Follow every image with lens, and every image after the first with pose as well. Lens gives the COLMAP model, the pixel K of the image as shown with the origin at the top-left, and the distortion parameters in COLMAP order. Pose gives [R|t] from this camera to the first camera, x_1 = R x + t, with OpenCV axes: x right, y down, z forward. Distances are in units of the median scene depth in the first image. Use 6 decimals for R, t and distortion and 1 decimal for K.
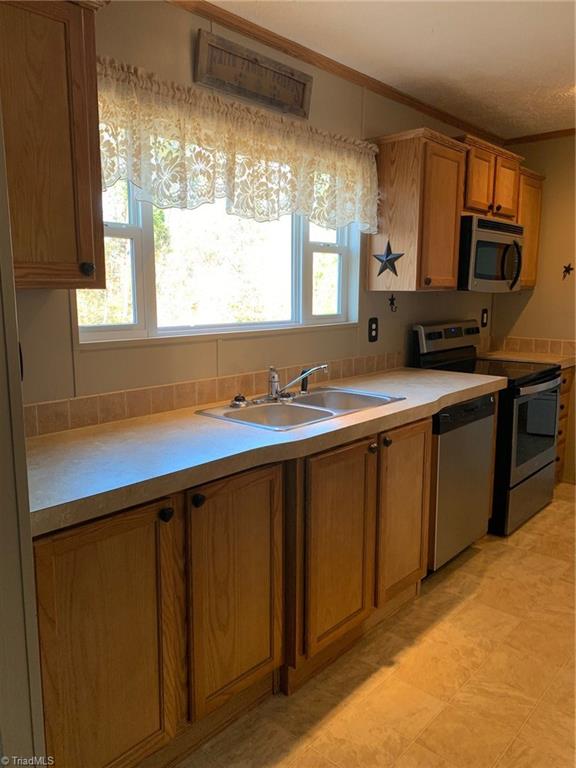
lens RADIAL K [[585.8, 0, 288.7], [0, 585.8, 380.5], [0, 0, 1]] dist [-0.012021, 0.000054]
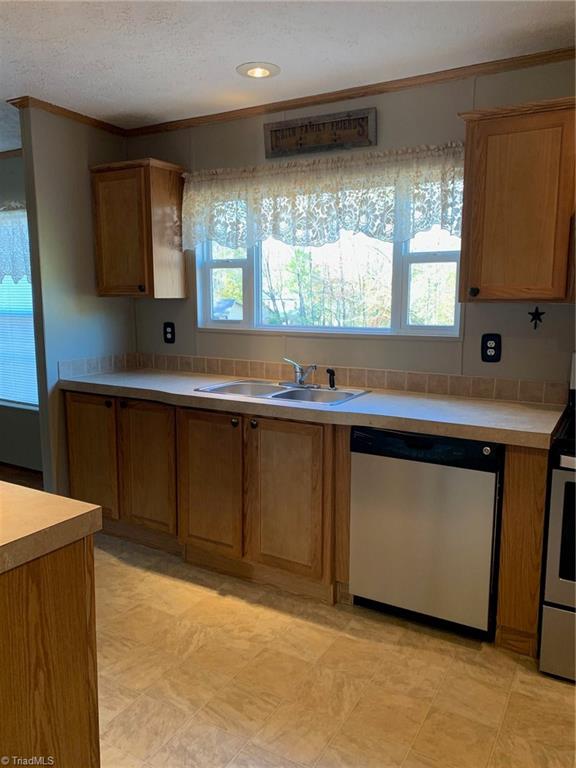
lens RADIAL K [[585.8, 0, 286.9], [0, 585.8, 384.3], [0, 0, 1]] dist [-0.012021, 0.000054]
pose [[0.202868, 0.131722, -0.970306, 1.142488], [-0.169312, 0.980705, 0.097734, -0.084707], [0.964457, 0.144457, 0.221256, 0.667684]]
